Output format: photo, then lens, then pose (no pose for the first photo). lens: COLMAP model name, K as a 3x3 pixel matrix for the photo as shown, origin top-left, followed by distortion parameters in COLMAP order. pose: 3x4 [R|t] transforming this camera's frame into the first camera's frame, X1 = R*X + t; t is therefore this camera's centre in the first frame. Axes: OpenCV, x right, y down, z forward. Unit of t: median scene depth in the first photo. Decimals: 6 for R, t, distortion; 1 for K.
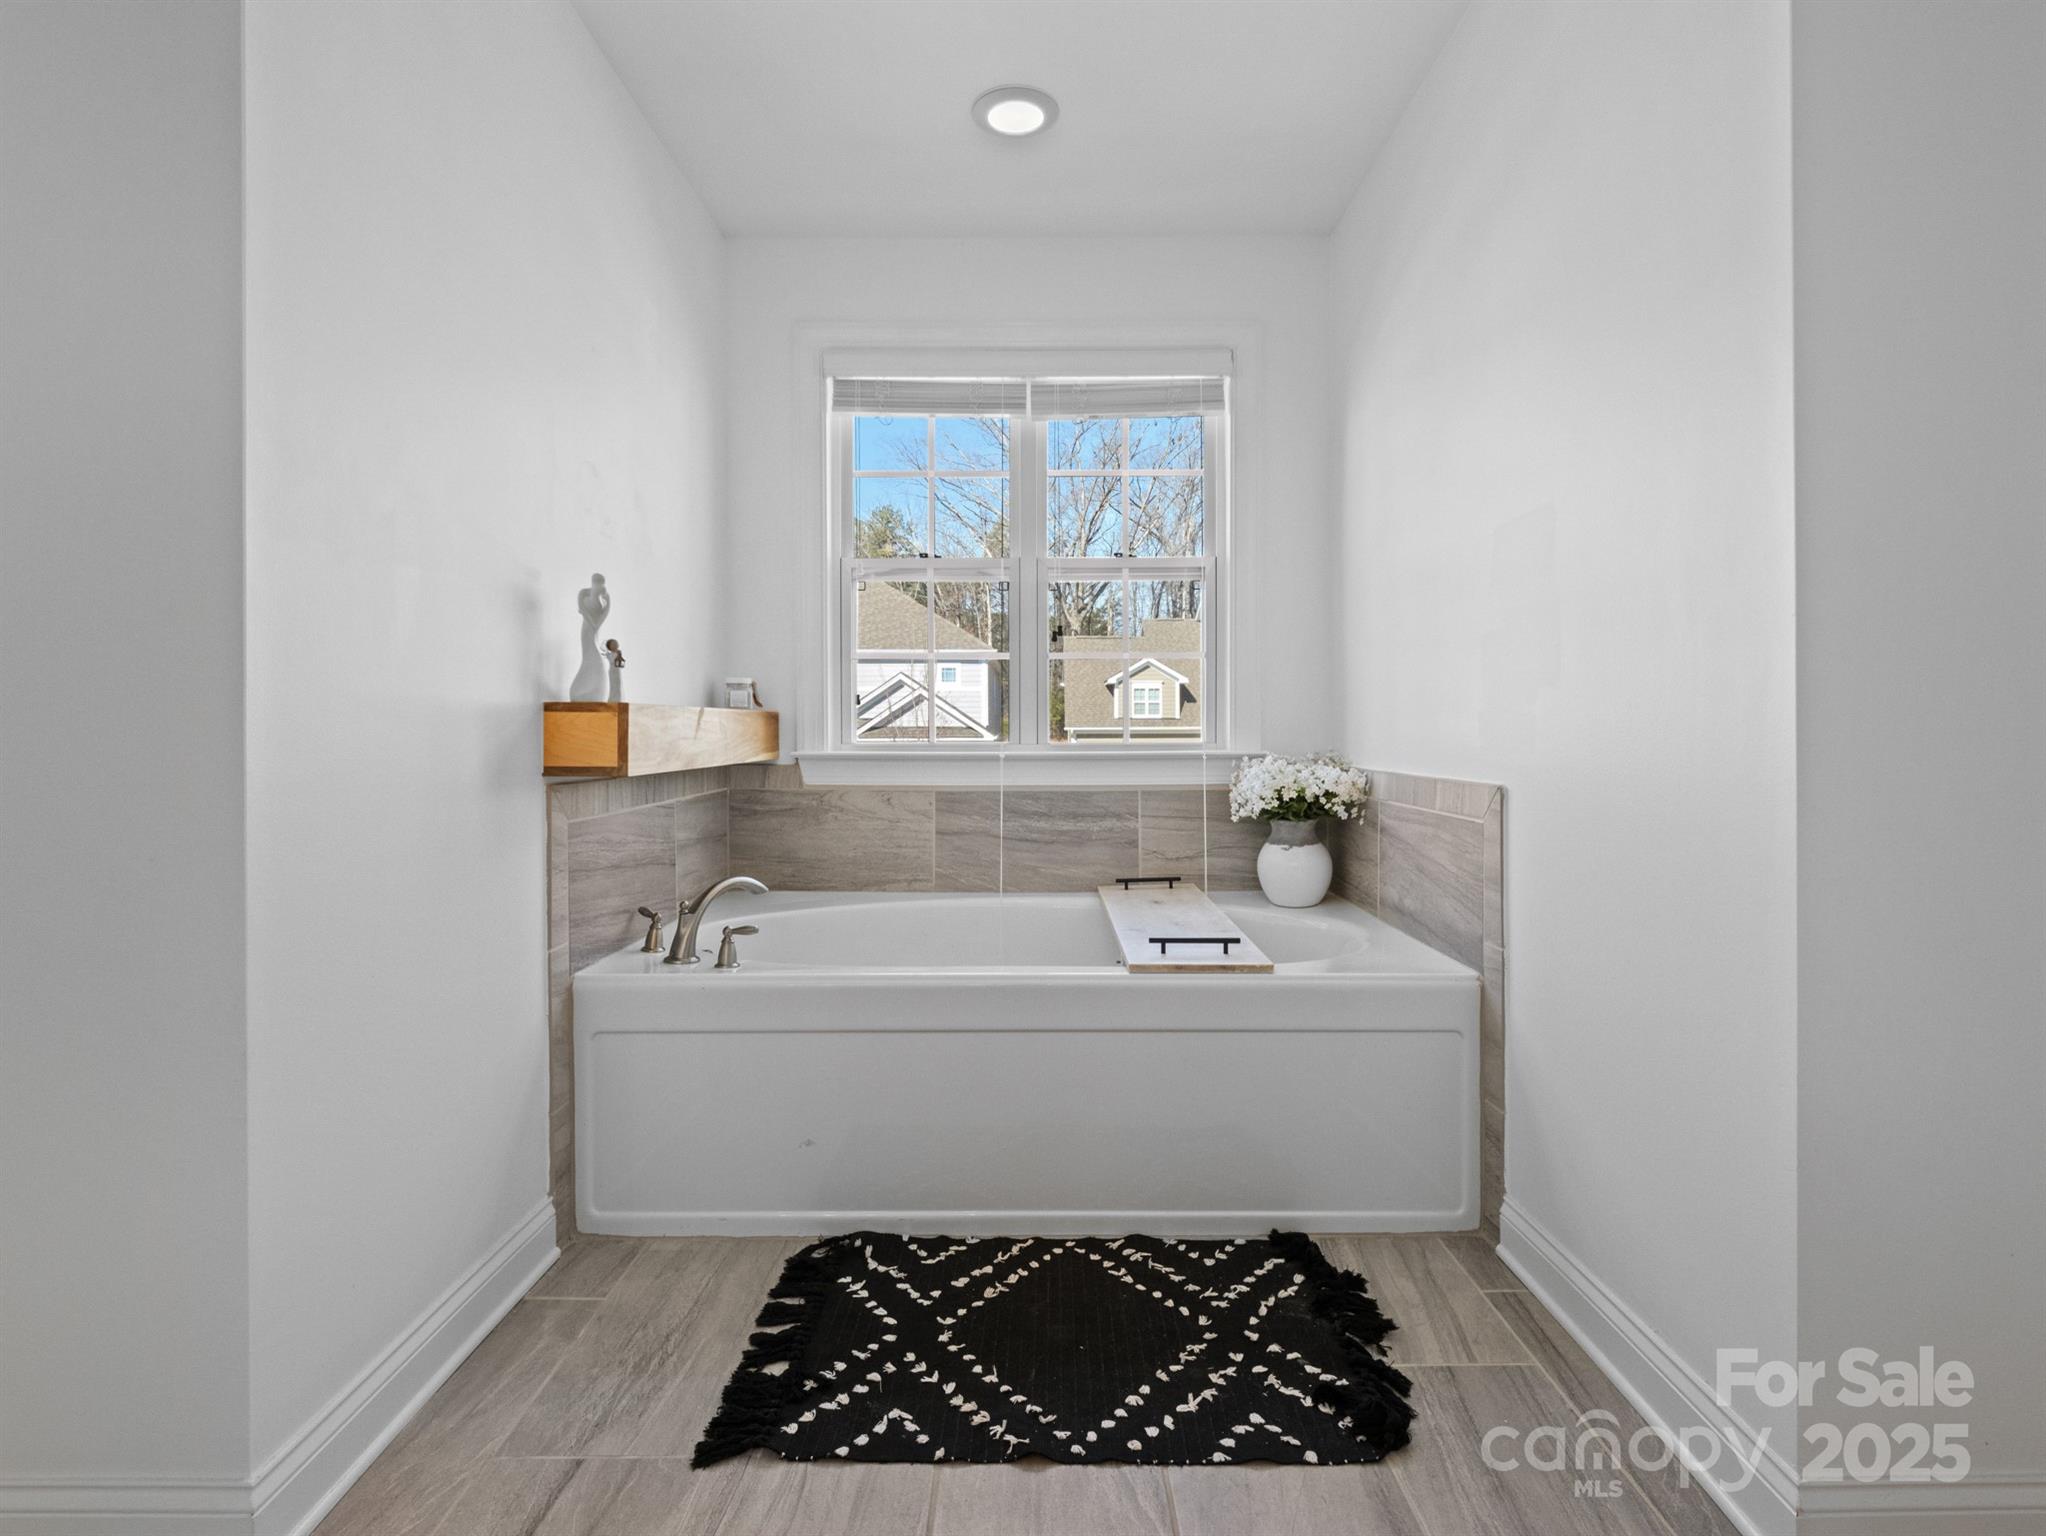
lens RADIAL K [[1037.5, 0, 1024.5], [0, 1037.5, 733.5], [0, 0, 1]] dist [0.000867, -0.000402]
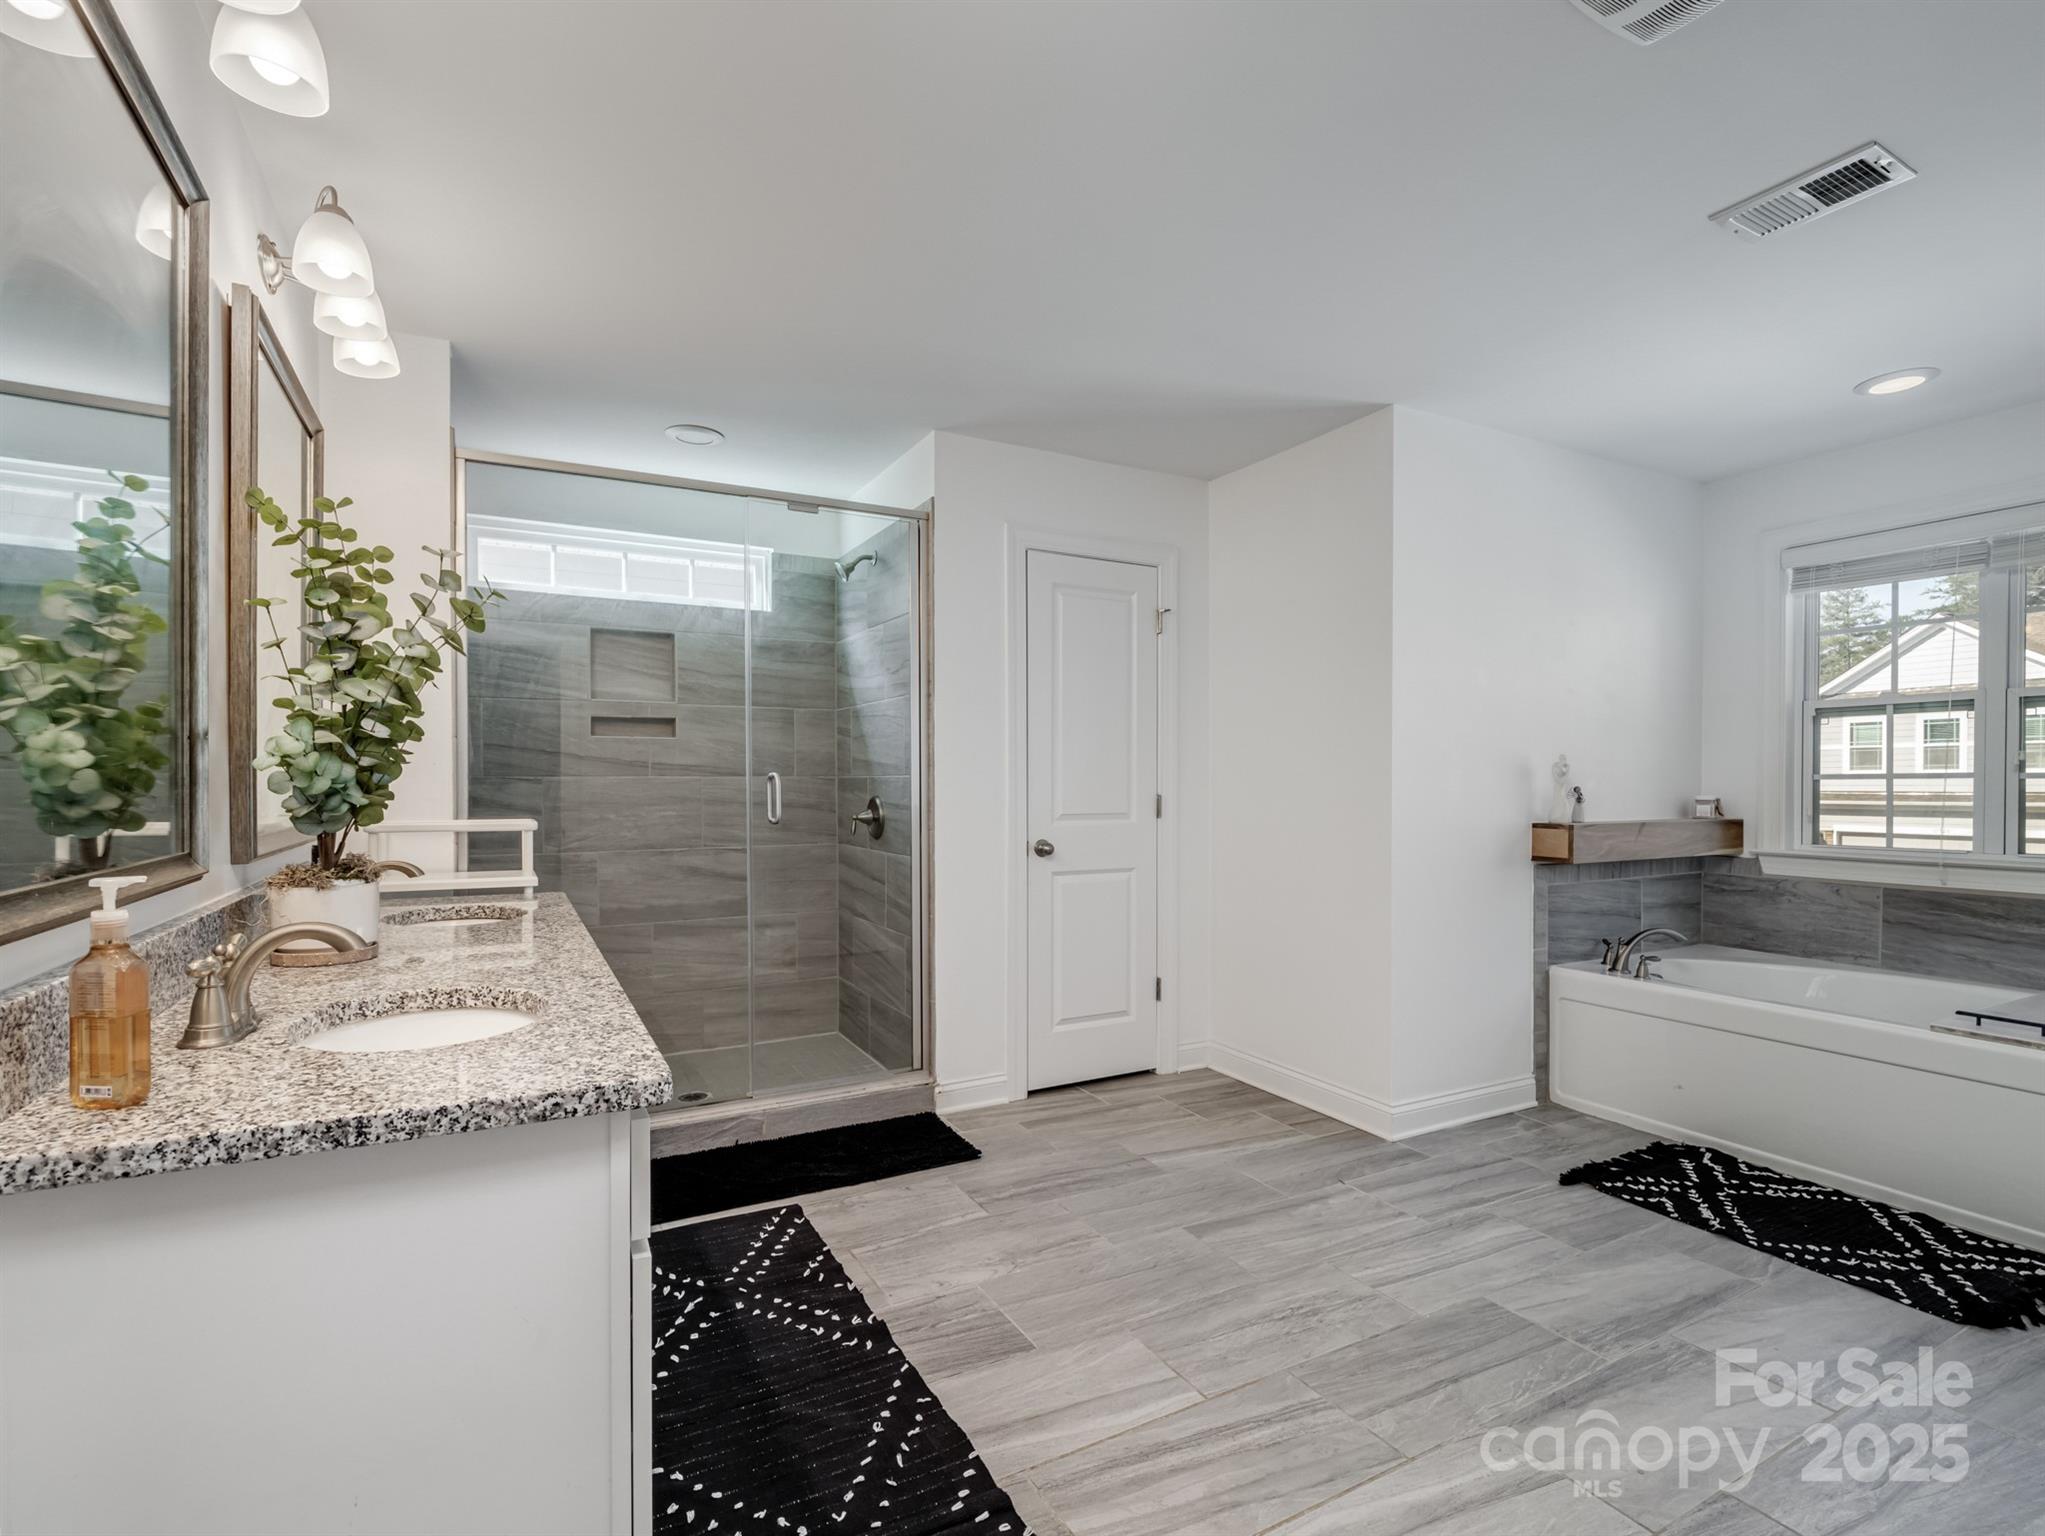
lens RADIAL K [[984.9, 0, 1031.2], [0, 984.9, 779.6], [0, 0, 1]] dist [-0.002950, -0.000262]
pose [[0.487435, -0.000614, -0.873159, 0.683605], [-0.006640, 0.999968, -0.004410, -0.095182], [0.873134, 0.007948, 0.487415, -0.719487]]
